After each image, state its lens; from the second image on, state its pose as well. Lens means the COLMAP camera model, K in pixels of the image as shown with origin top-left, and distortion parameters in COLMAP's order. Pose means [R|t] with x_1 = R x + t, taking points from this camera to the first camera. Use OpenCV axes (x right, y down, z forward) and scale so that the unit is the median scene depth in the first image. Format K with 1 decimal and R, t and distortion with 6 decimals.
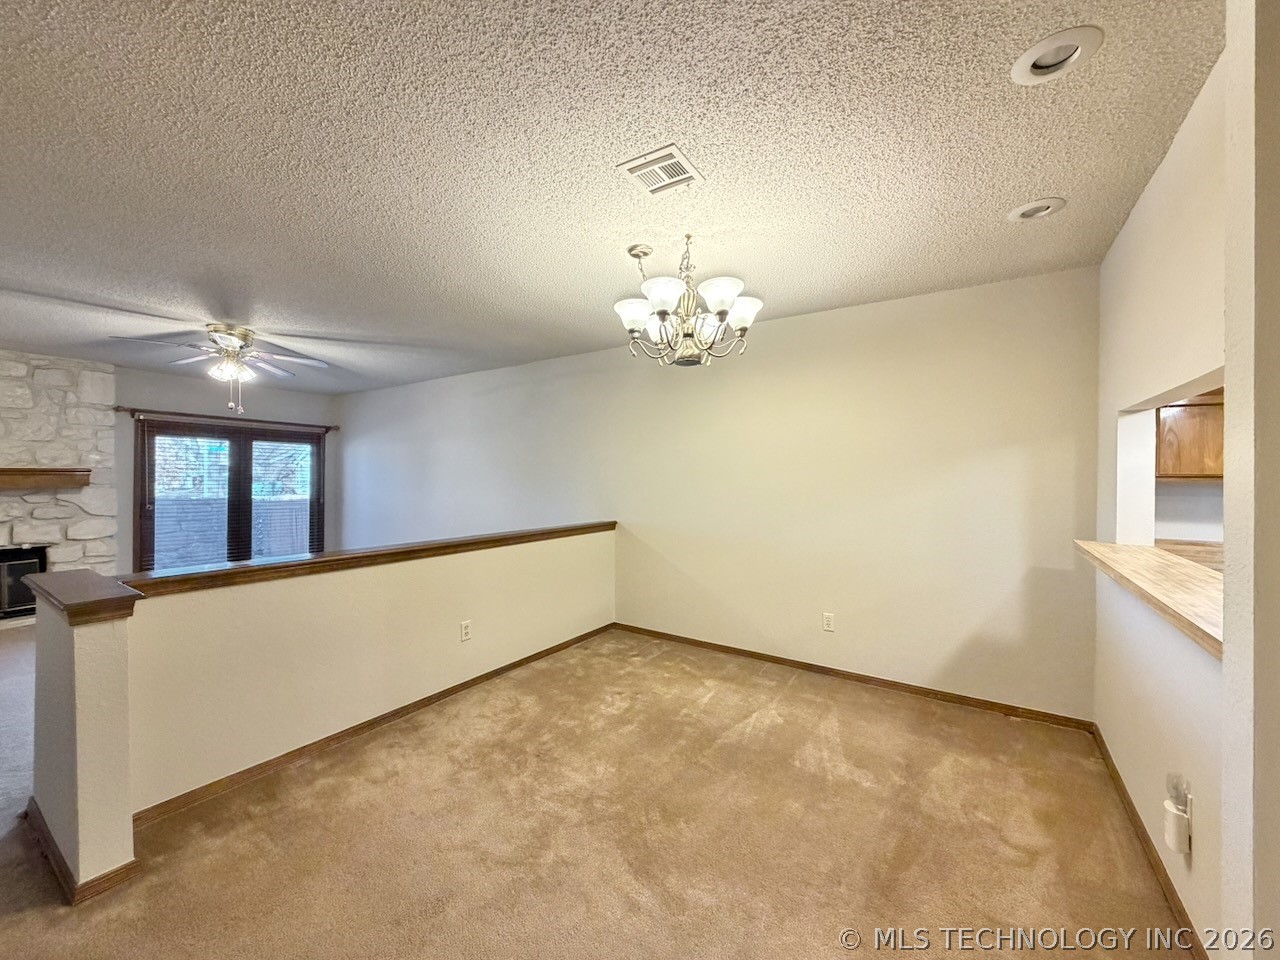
lens RADIAL K [[509.6, 0, 633.7], [0, 509.6, 480.5], [0, 0, 1]] dist [0.000731, -0.000727]
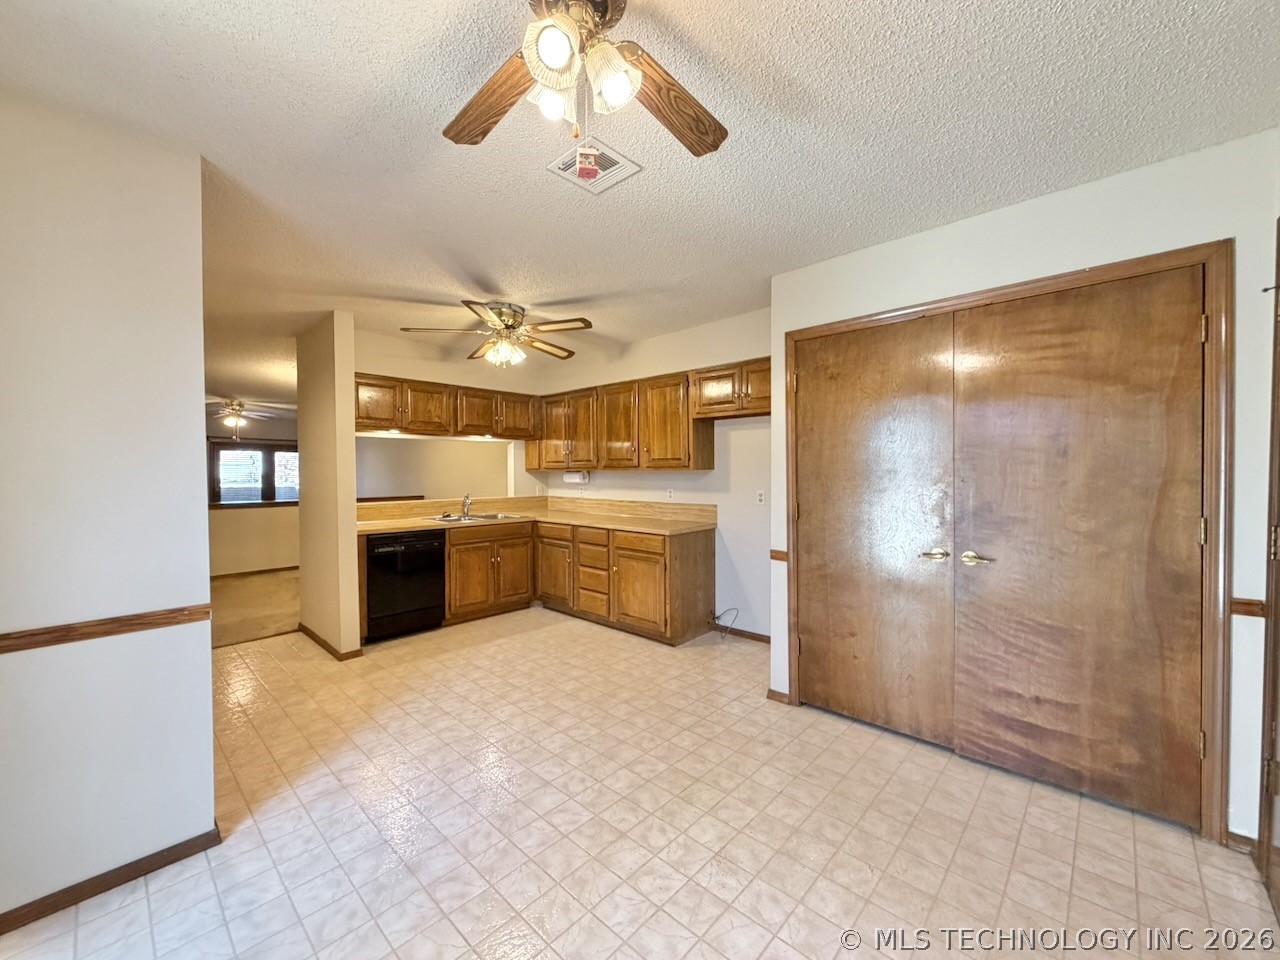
lens RADIAL K [[509.6, 0, 633.3], [0, 509.6, 479.2], [0, 0, 1]] dist [0.000731, -0.000727]
pose [[0.985763, -0.004438, -0.168083, 0.945466], [0.005531, 0.999966, 0.006035, 0.014054], [0.168050, -0.006878, 0.985754, -0.632117]]
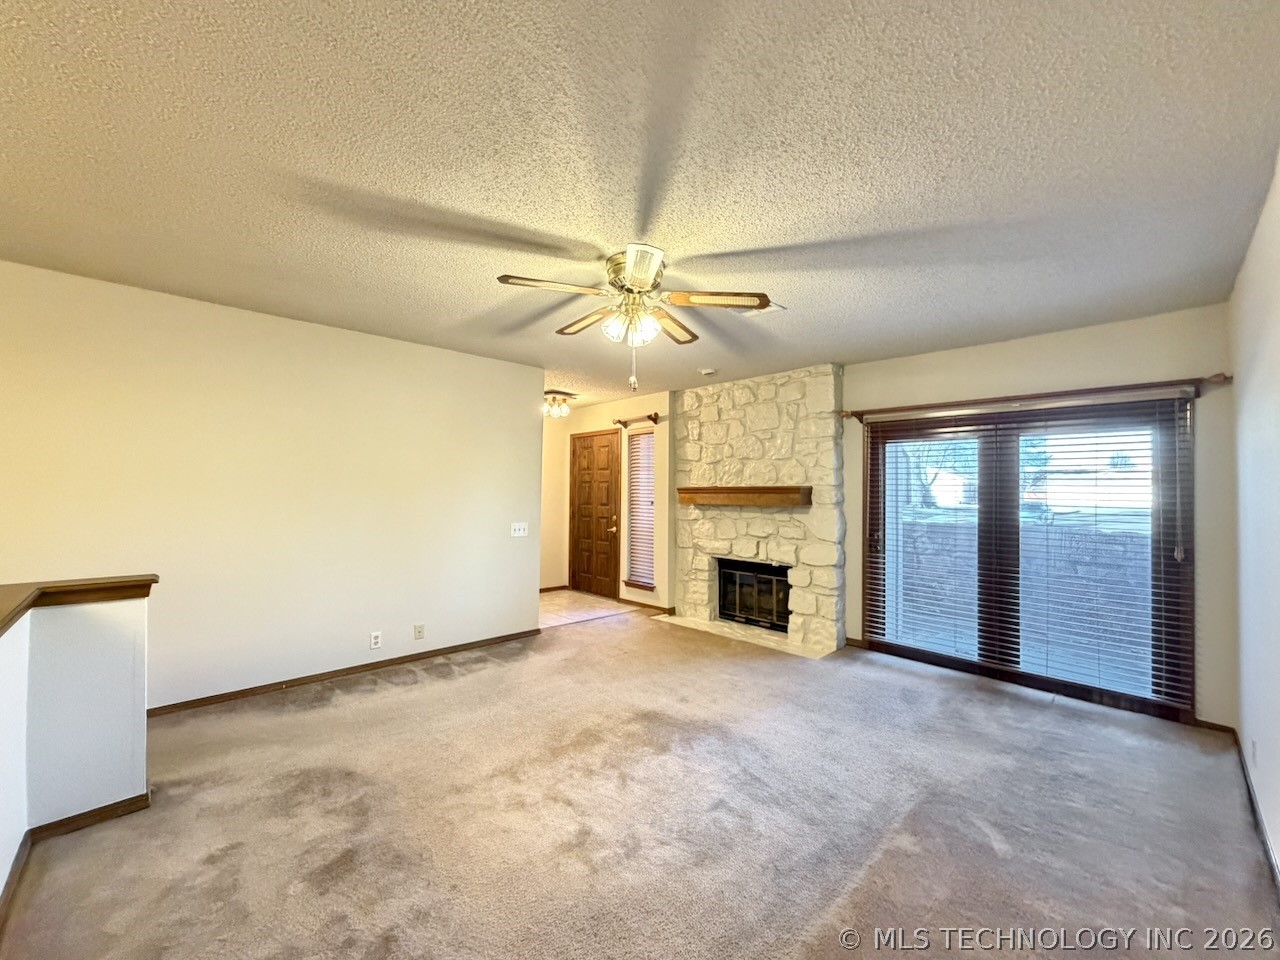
lens RADIAL K [[509.6, 0, 638.7], [0, 509.6, 481.2], [0, 0, 1]] dist [0.000731, -0.000727]
pose [[-0.214967, -0.026958, -0.976249, -0.137601], [-0.018230, 0.999556, -0.023588, -0.005687], [0.976451, 0.012727, -0.215363, 0.946155]]
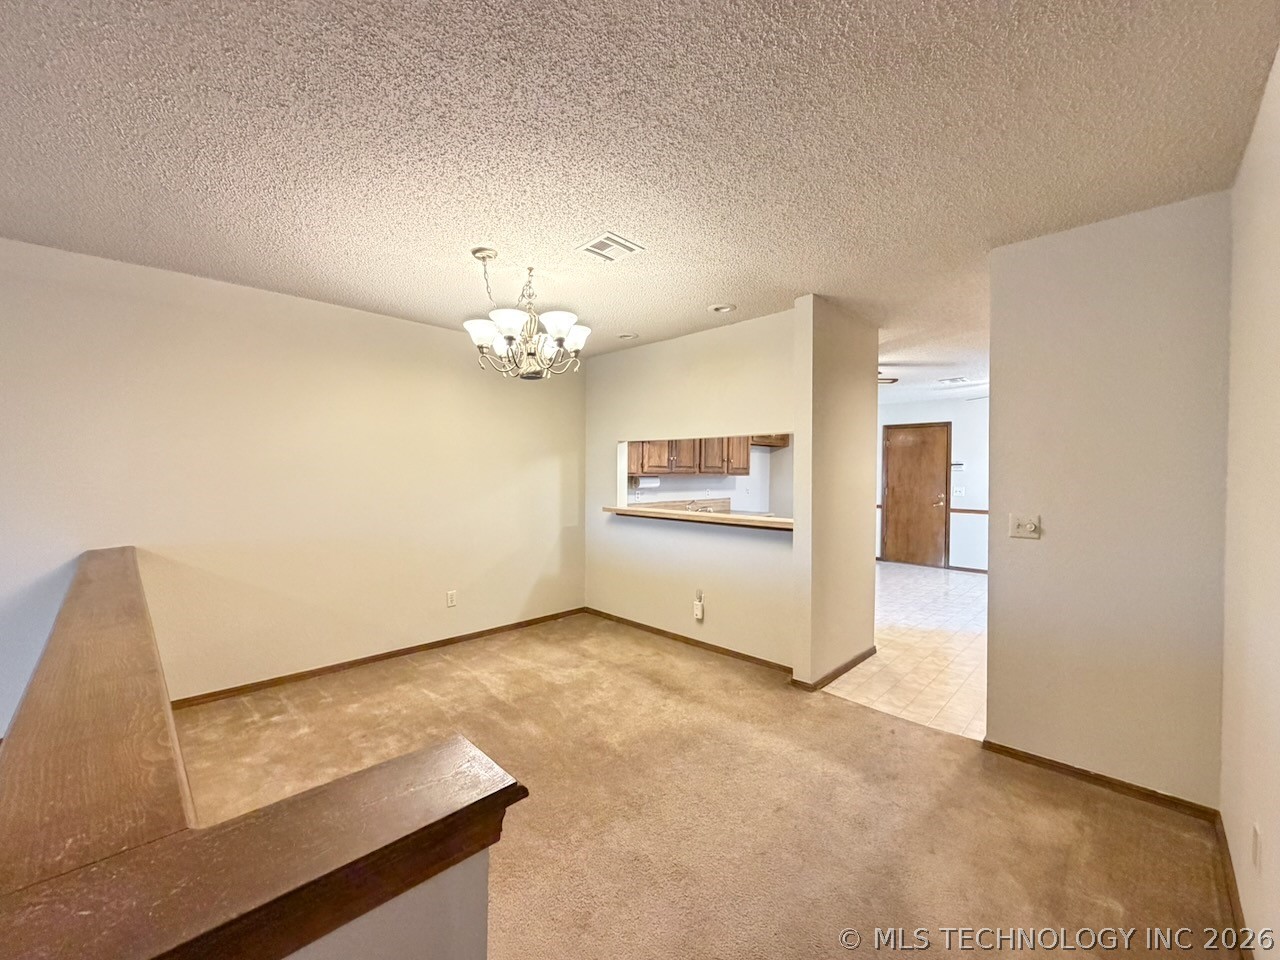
lens RADIAL K [[509.6, 0, 637.4], [0, 509.6, 485.7], [0, 0, 1]] dist [0.000731, -0.000727]
pose [[0.187972, -0.028896, 0.981749, -0.492058], [0.004328, 0.999582, 0.028593, -0.009037], [-0.982165, -0.001126, 0.188019, 0.266047]]
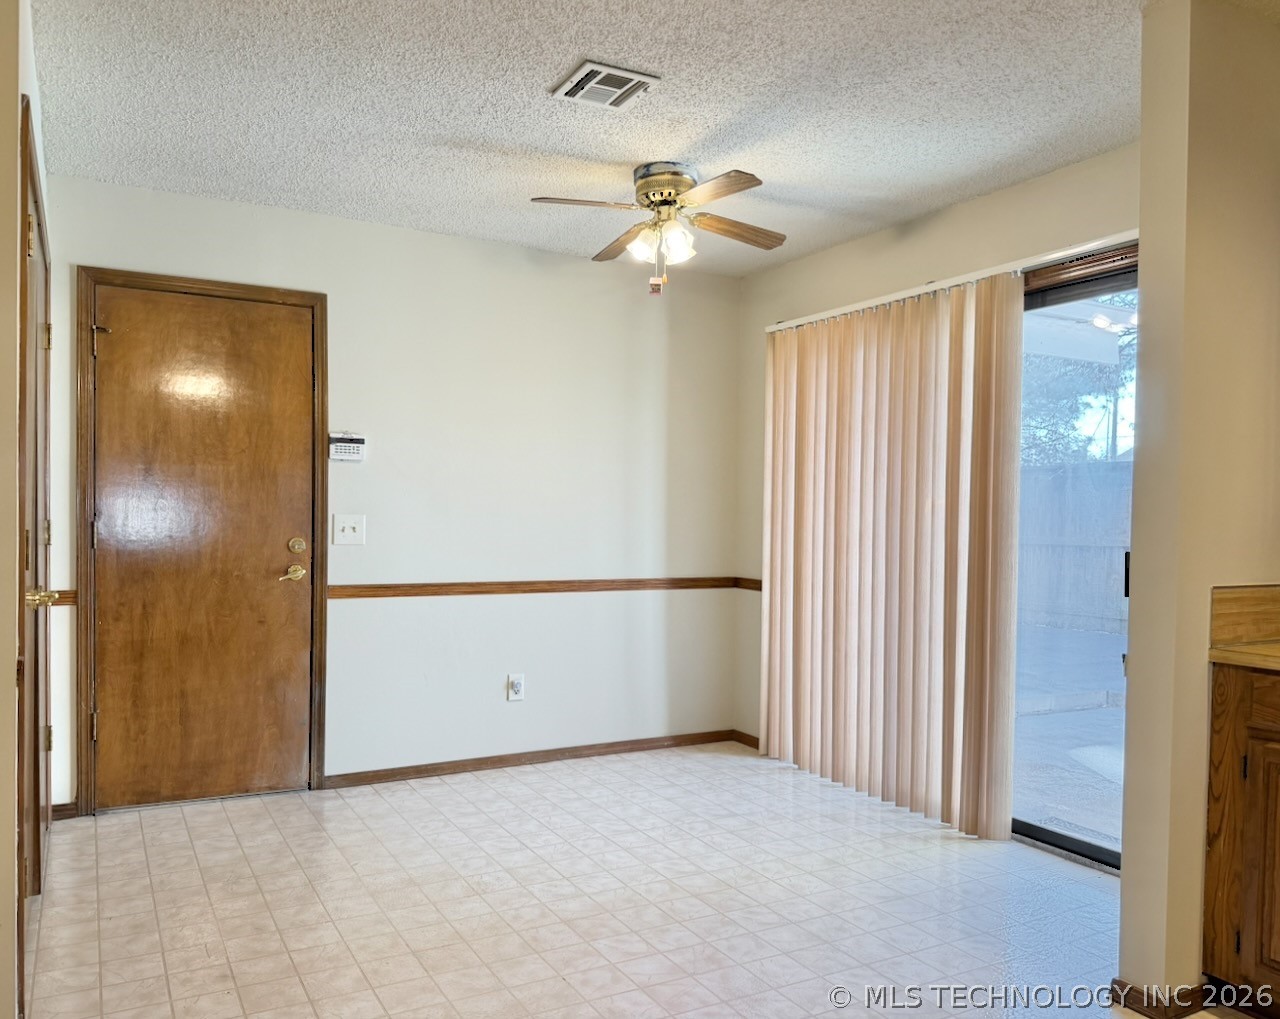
lens RADIAL K [[950.4, 0, 630.1], [0, 950.4, 520.1], [0, 0, 1]] dist [-0.013841, -0.003455]
pose [[-0.892884, -0.019733, 0.449854, 0.568457], [-0.014501, 0.999781, 0.015074, 0.031538], [-0.450053, 0.006936, -0.892975, 0.272603]]
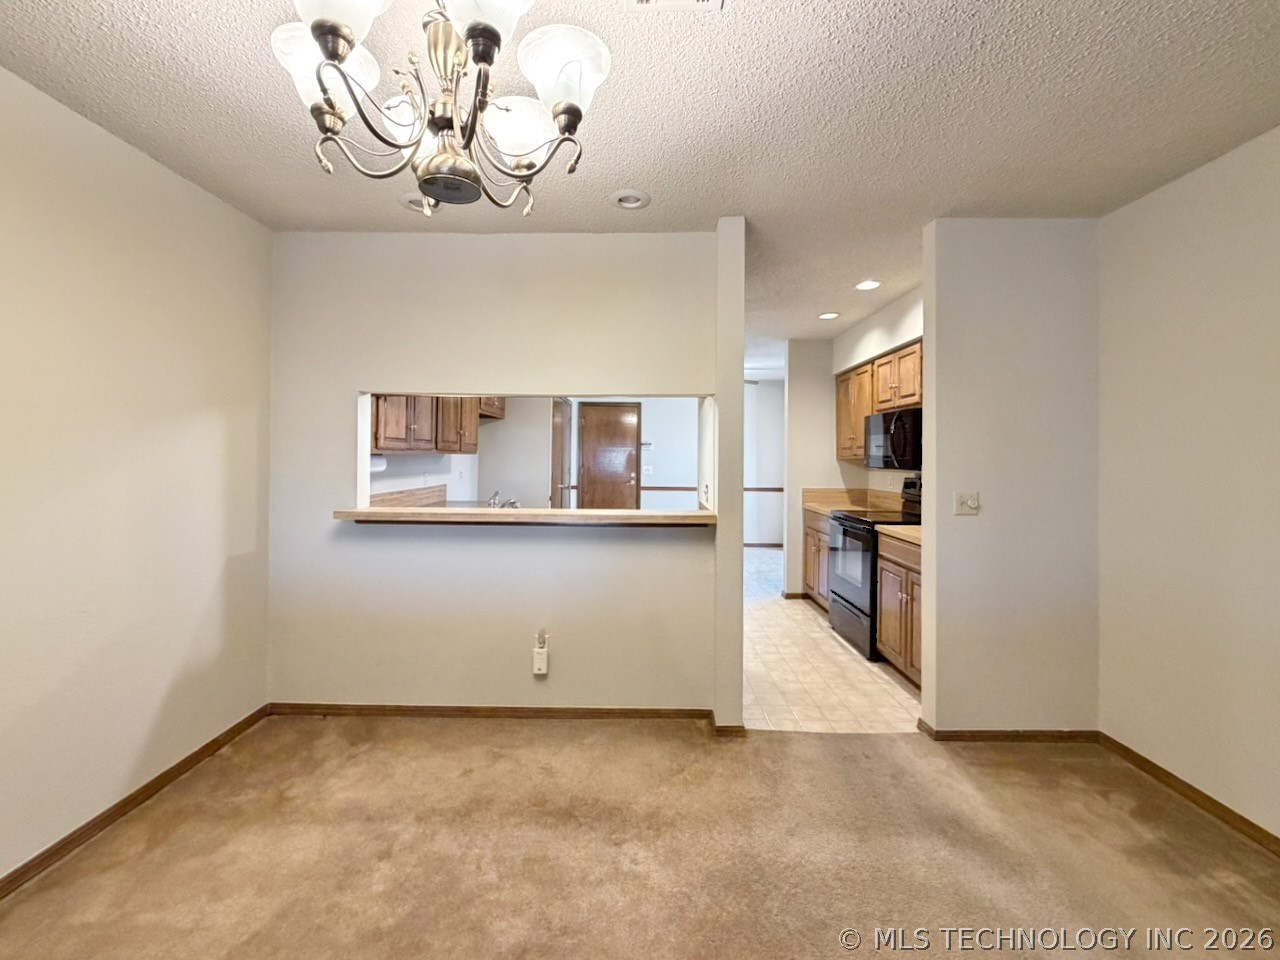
lens RADIAL K [[533.1, 0, 635.5], [0, 533.1, 456.5], [0, 0, 1]] dist [-0.001937, -0.000021]
pose [[-0.547362, -0.010625, 0.836828, -0.182027], [-0.003577, 0.999940, 0.010357, -0.003223], [-0.836888, 0.002675, -0.547367, 0.550161]]
